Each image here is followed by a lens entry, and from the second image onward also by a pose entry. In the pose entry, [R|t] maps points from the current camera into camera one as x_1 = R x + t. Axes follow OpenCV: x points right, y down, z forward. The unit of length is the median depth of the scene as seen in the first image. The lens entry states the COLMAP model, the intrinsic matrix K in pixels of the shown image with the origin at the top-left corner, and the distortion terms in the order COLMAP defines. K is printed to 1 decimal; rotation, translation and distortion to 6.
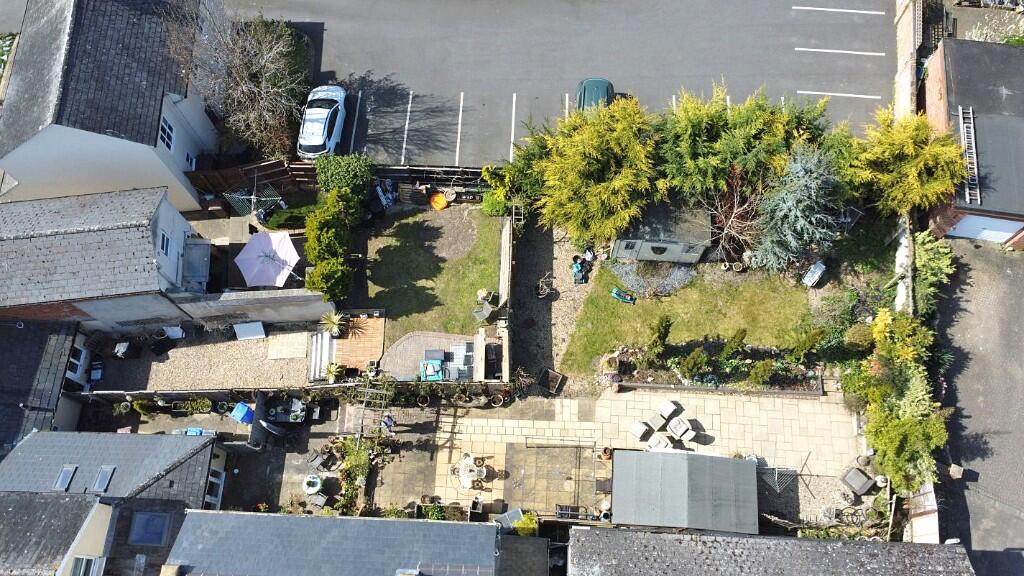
lens RADIAL K [[765.0, 0, 514.2], [0, 765.0, 283.0], [0, 0, 1]] dist [0.002504, 0.007053]
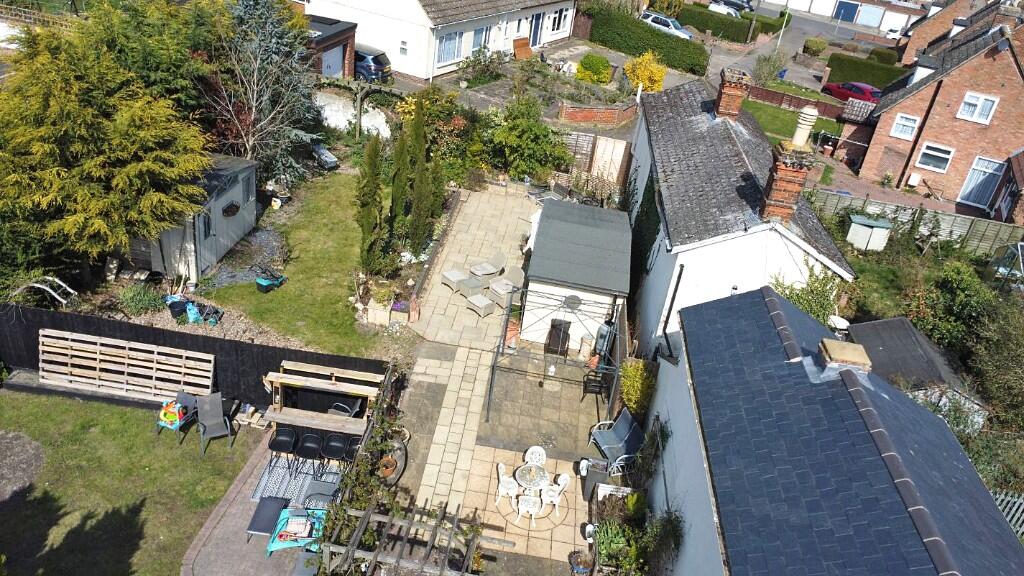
lens RADIAL K [[765.0, 0, 514.2], [0, 765.0, 283.0], [0, 0, 1]] dist [0.002504, 0.007053]
pose [[0.044133, -0.459801, 0.886925, -0.435389], [0.856170, 0.474894, 0.203592, 0.064616], [-0.514807, 0.750373, 0.414626, 0.657580]]
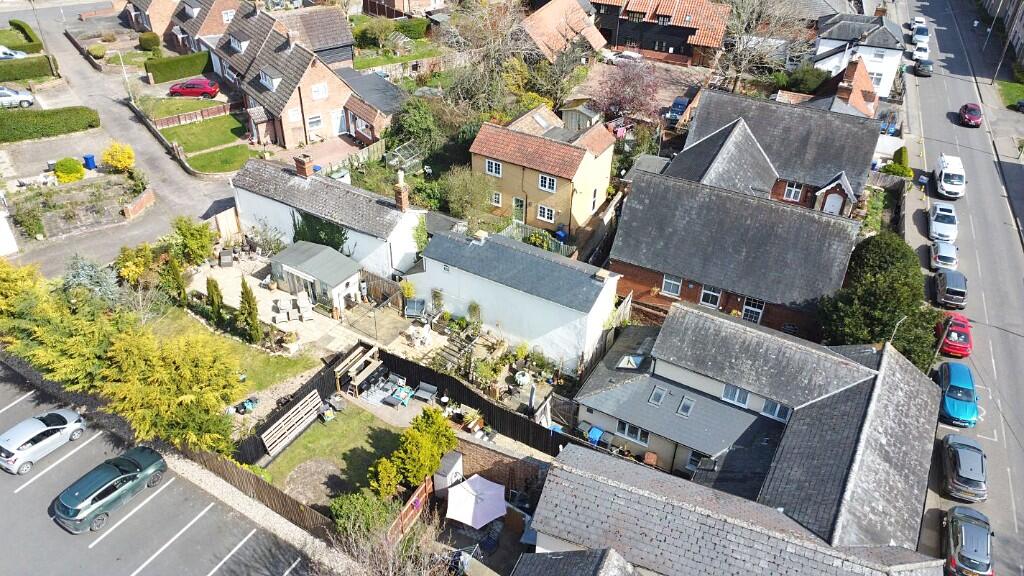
lens RADIAL K [[765.0, 0, 514.2], [0, 765.0, 283.0], [0, 0, 1]] dist [0.002504, 0.007053]
pose [[-0.884060, -0.263435, 0.386057, -0.713201], [0.429352, -0.131424, 0.893524, -0.912001], [-0.184648, 0.955683, 0.229293, 0.514771]]
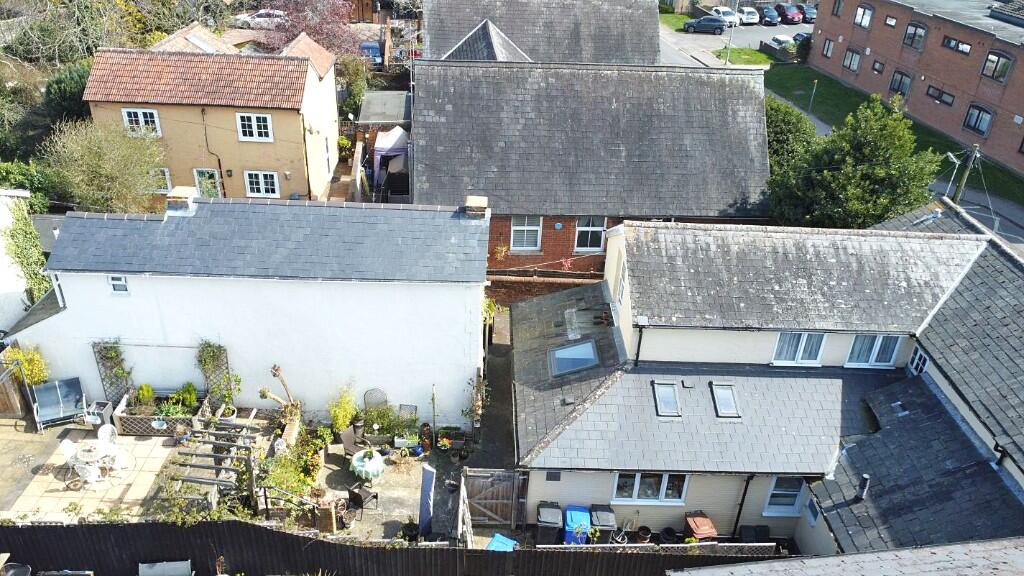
lens RADIAL K [[765.0, 0, 514.2], [0, 765.0, 283.0], [0, 0, 1]] dist [0.002504, 0.007053]
pose [[-0.998416, 0.012004, -0.054968, -0.342559], [-0.056011, -0.119595, 0.991242, -0.341617], [0.005325, 0.992750, 0.120078, 0.755684]]
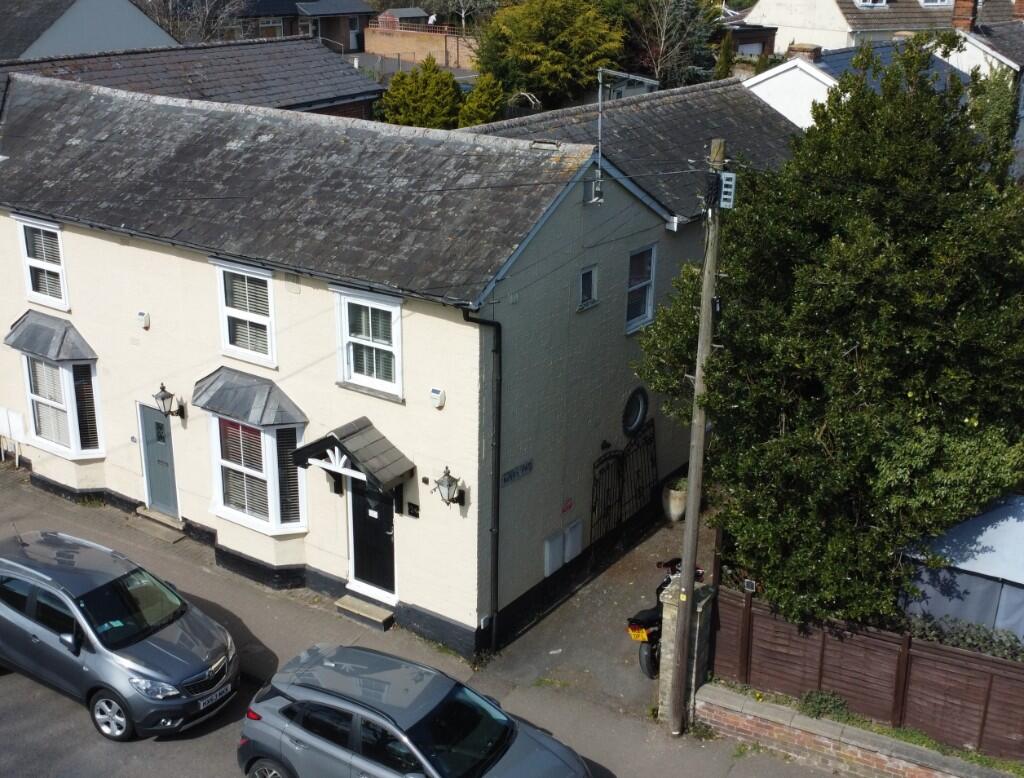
lens RADIAL K [[1218.0, 0, 530.4], [0, 1218.0, 385.2], [0, 0, 1]] dist [0.005065, 0.011577]
pose [[0.523190, -0.253785, 0.813551, -1.270758], [0.768084, 0.554006, -0.321130, 0.568265], [-0.369215, 0.792887, 0.484778, 0.597351]]
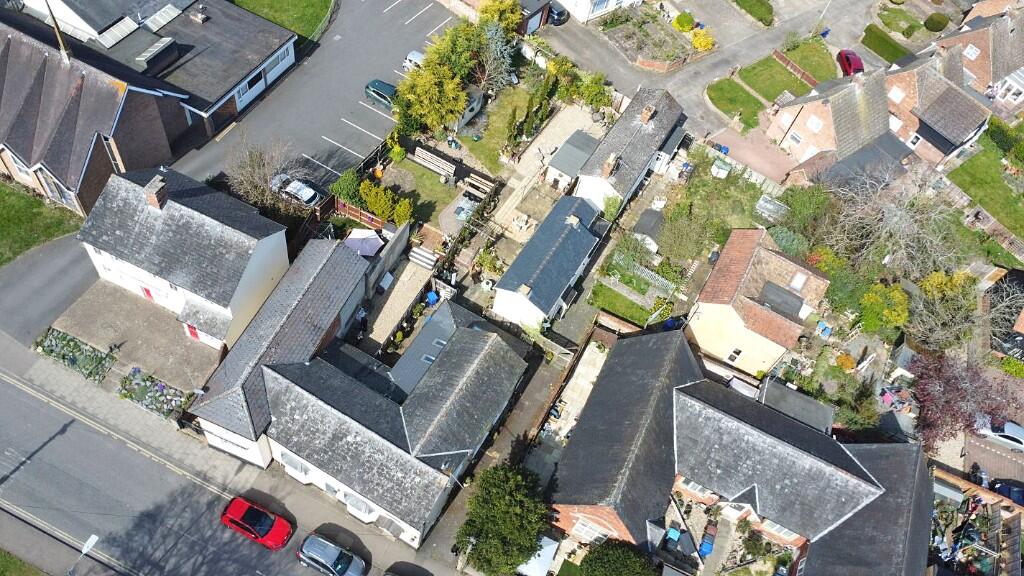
lens RADIAL K [[765.0, 0, 514.2], [0, 765.0, 283.0], [0, 0, 1]] dist [0.002504, 0.007053]
pose [[0.440414, -0.678540, 0.587894, -1.317925], [0.745667, 0.641151, 0.181402, -0.034216], [-0.500017, 0.358481, 0.788337, -0.525839]]
